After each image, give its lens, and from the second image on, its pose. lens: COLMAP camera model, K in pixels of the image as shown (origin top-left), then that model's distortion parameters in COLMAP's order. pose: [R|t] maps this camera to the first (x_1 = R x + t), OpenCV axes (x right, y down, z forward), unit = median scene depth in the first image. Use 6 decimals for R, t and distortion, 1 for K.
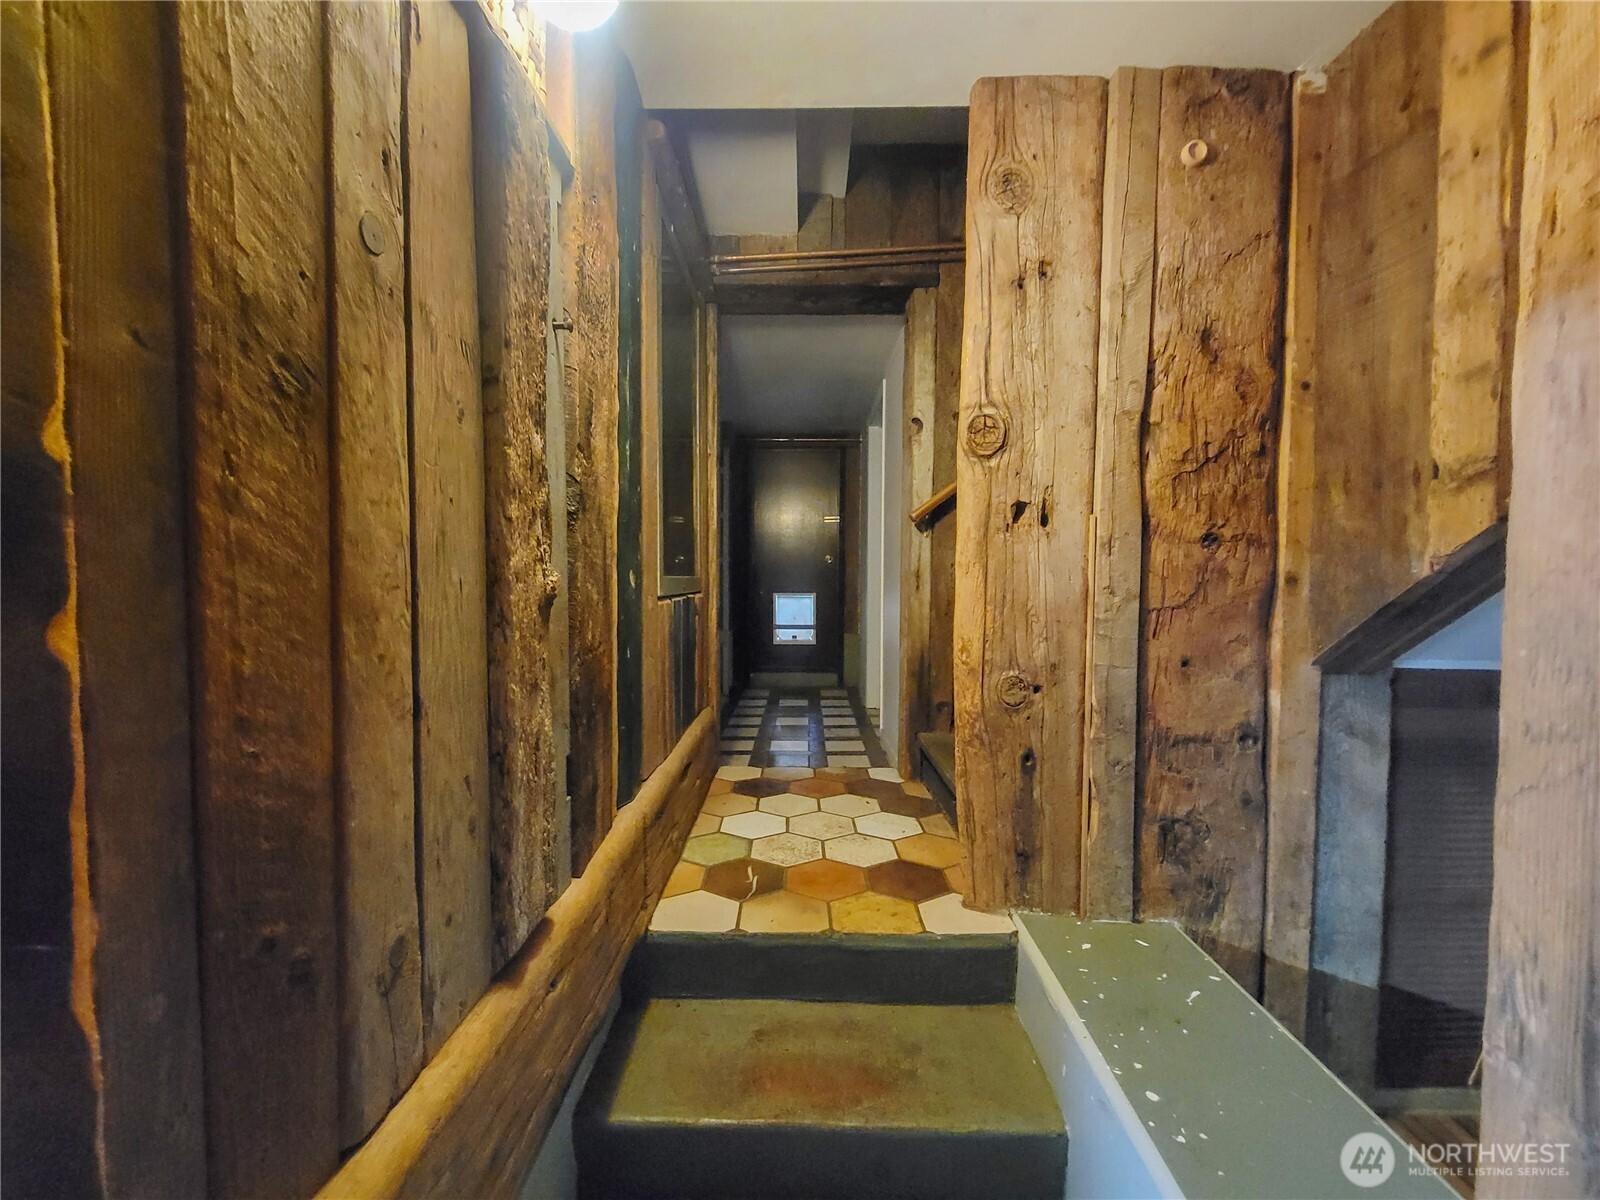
lens RADIAL K [[659.3, 0, 799.5], [0, 659.3, 595.9], [0, 0, 1]] dist [0.000164, 0.000867]
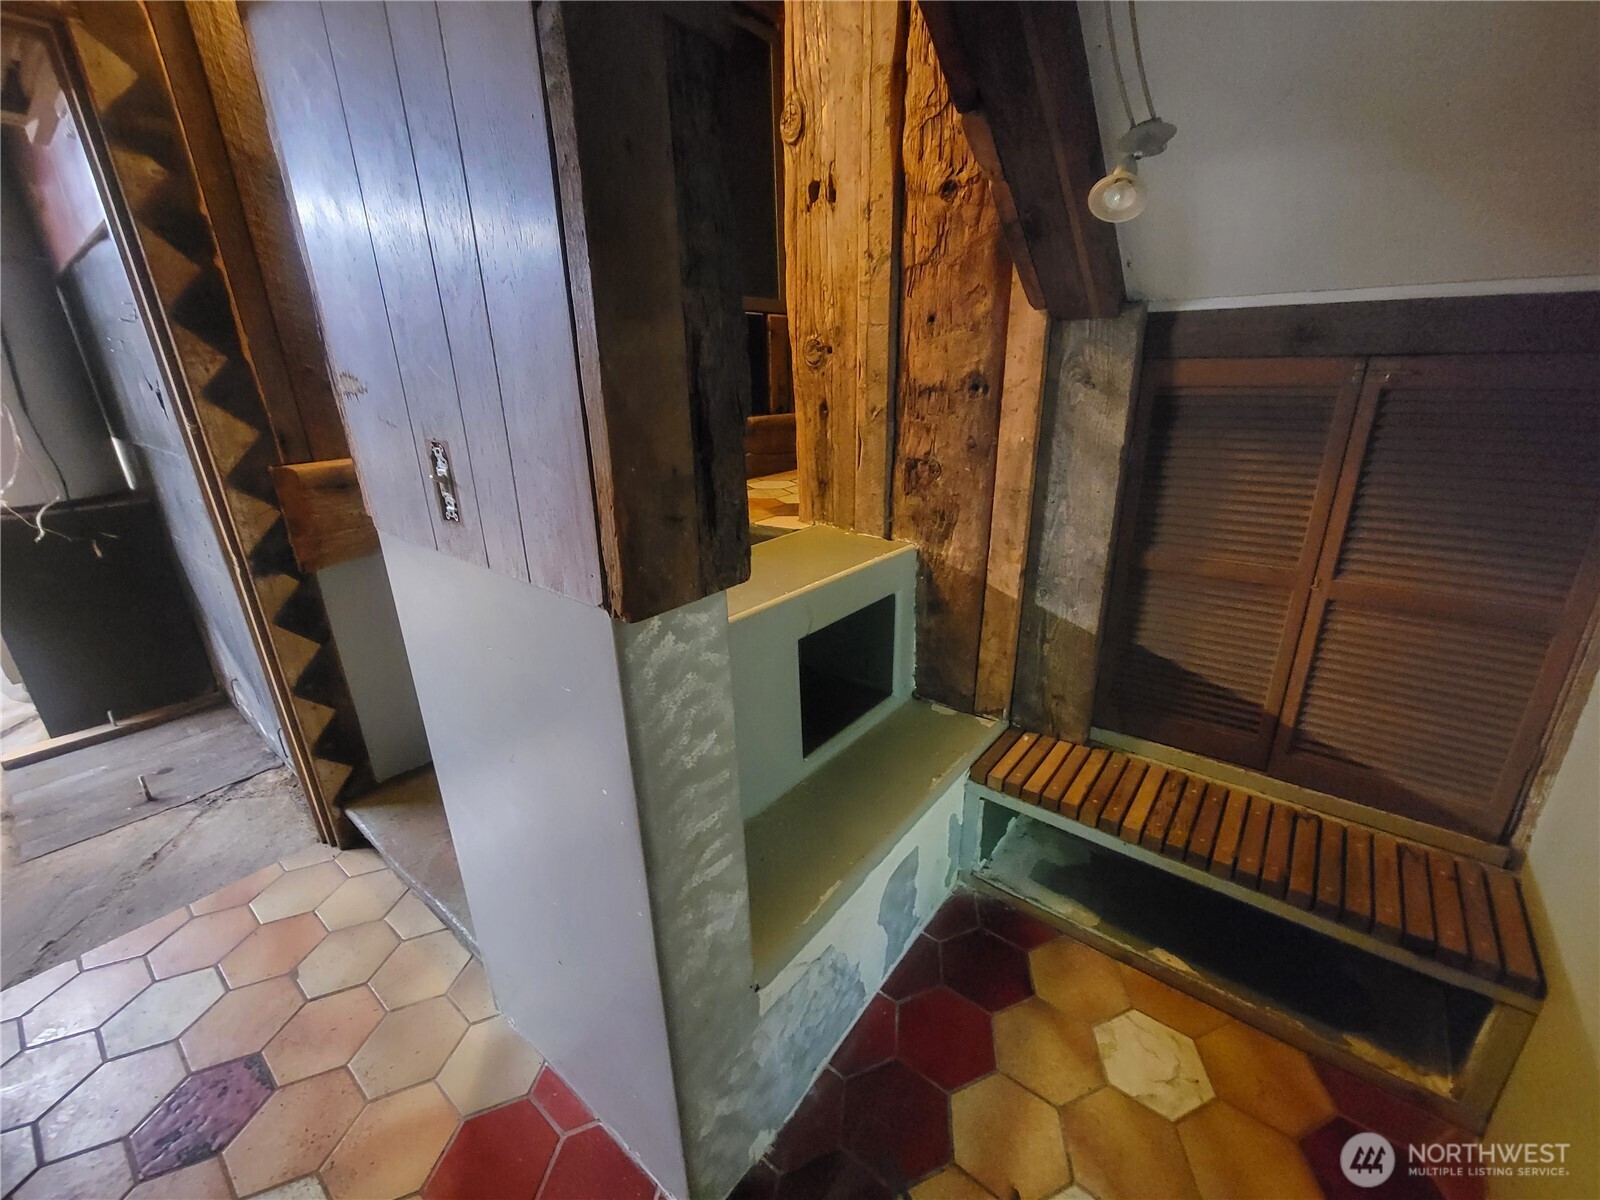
lens RADIAL K [[659.3, 0, 797.6], [0, 659.3, 604.3], [0, 0, 1]] dist [0.000164, 0.000867]
pose [[0.785389, 0.181259, -0.591869, 1.158084], [0.010417, 0.952161, 0.305421, 0.220998], [0.618915, -0.246040, 0.745928, -0.099195]]
